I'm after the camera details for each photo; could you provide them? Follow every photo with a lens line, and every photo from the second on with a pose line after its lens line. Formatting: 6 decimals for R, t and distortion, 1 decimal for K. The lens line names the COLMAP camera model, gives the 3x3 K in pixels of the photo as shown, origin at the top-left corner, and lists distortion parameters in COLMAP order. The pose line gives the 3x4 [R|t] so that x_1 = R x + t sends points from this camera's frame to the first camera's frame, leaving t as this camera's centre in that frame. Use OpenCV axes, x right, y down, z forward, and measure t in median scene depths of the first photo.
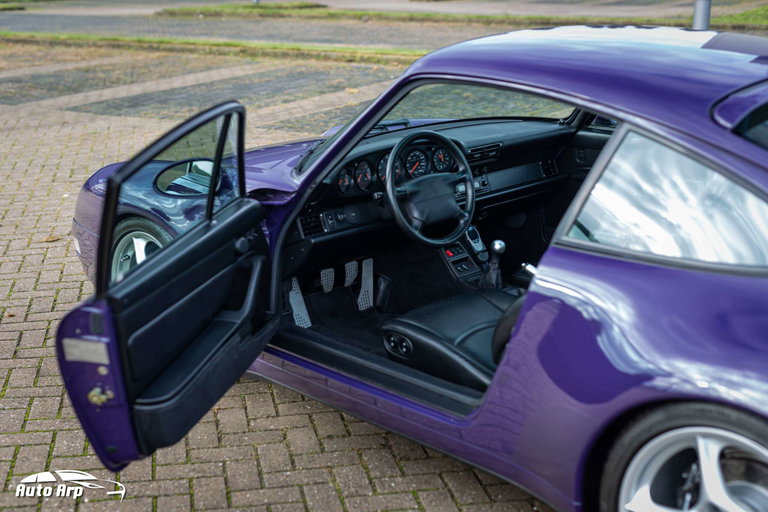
lens RADIAL K [[1074.6, 0, 384.9], [0, 1074.6, 270.0], [0, 0, 1]] dist [0.010378, -0.032598]
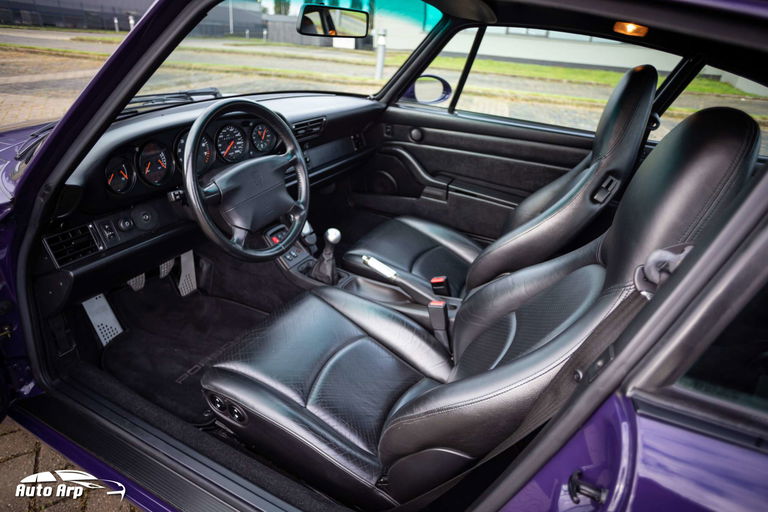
lens RADIAL K [[442.6, 0, 384.0], [0, 442.6, 256.0], [0, 0, 1]] dist [-0.077678, 0.056714]
pose [[0.938012, -0.084892, 0.336046, 0.019228], [0.020364, 0.981365, 0.191071, -0.073966], [-0.346004, -0.172384, 0.922261, 0.628666]]
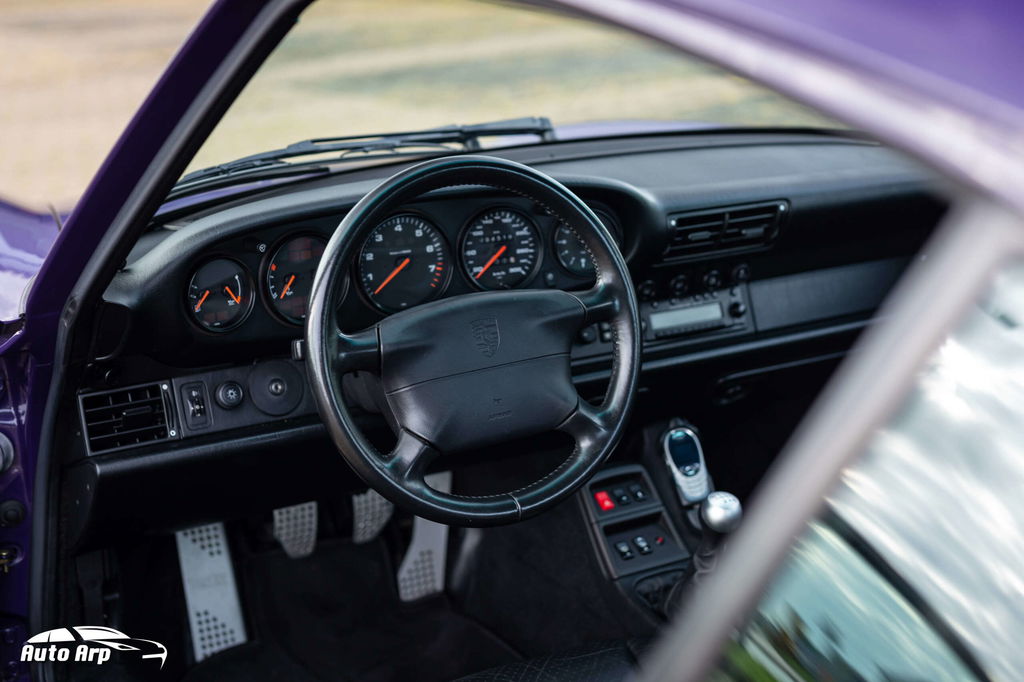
lens RADIAL K [[1432.8, 0, 513.1], [0, 1432.8, 359.6], [0, 0, 1]] dist [0.010378, -0.032598]
pose [[0.968585, 0.092917, -0.230674, 0.139005], [-0.086433, 0.995530, 0.038079, -0.079326], [0.233181, -0.016944, 0.972286, 0.538167]]
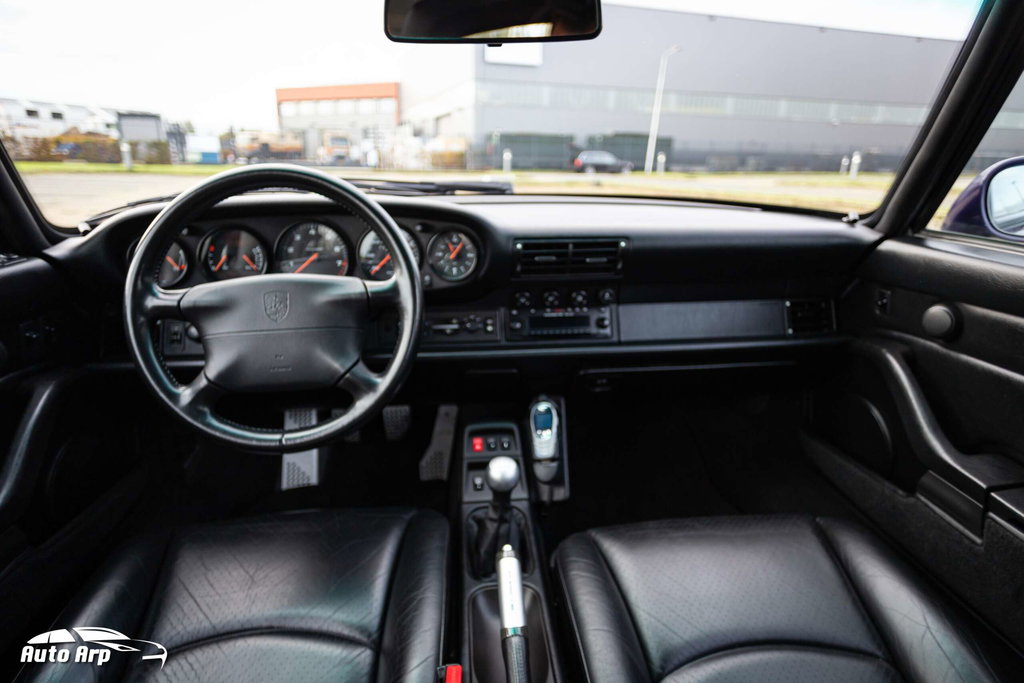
lens RADIAL K [[584.5, 0, 512.0], [0, 584.5, 341.5], [0, 0, 1]] dist [0.020046, -0.000236]
pose [[0.779010, 0.202203, -0.593512, 0.230715], [-0.191091, 0.978106, 0.082415, -0.090456], [0.597182, 0.049213, 0.800594, 0.800865]]
